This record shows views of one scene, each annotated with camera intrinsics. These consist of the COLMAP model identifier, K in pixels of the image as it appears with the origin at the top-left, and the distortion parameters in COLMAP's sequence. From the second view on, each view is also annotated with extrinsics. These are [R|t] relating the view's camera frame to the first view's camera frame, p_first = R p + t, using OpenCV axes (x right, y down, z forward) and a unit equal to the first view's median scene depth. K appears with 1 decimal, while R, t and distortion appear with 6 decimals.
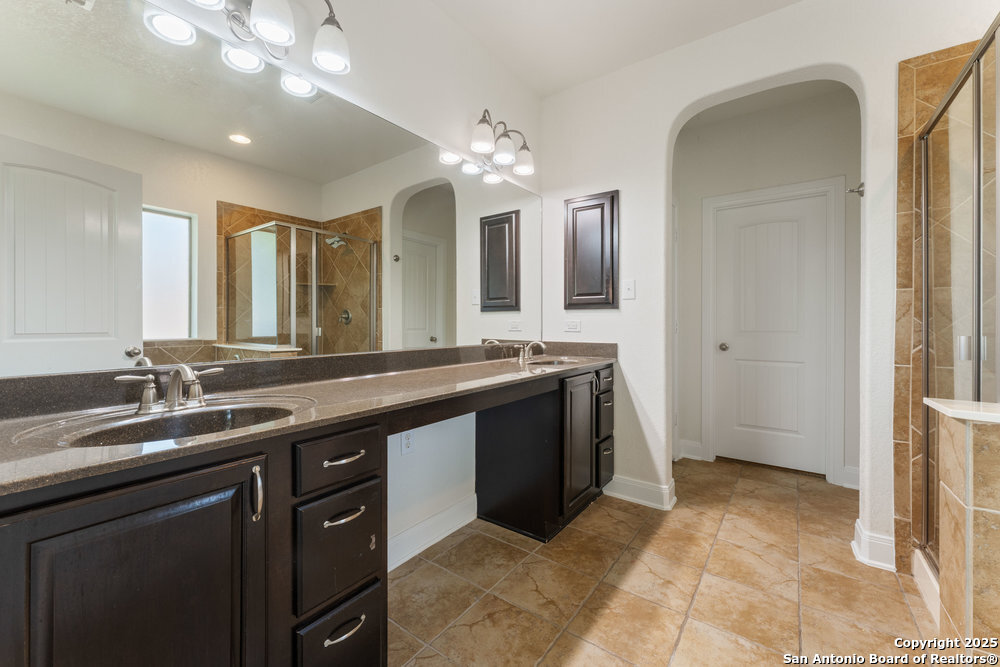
lens RADIAL K [[402.9, 0, 497.2], [0, 402.9, 325.4], [0, 0, 1]] dist [0.002987, -0.001082]
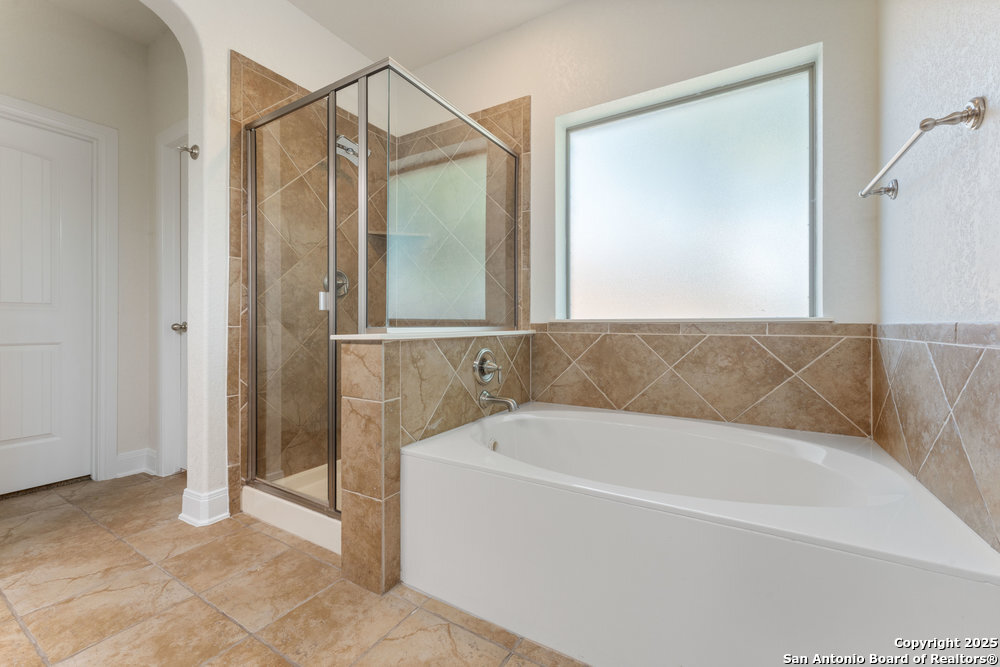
lens RADIAL K [[402.9, 0, 490.1], [0, 402.9, 323.8], [0, 0, 1]] dist [0.002987, -0.001082]
pose [[-0.075436, -0.000486, 0.997151, -0.148954], [0.000061, 1.000000, 0.000492, 0.091117], [-0.997151, 0.000098, -0.075436, 0.382922]]
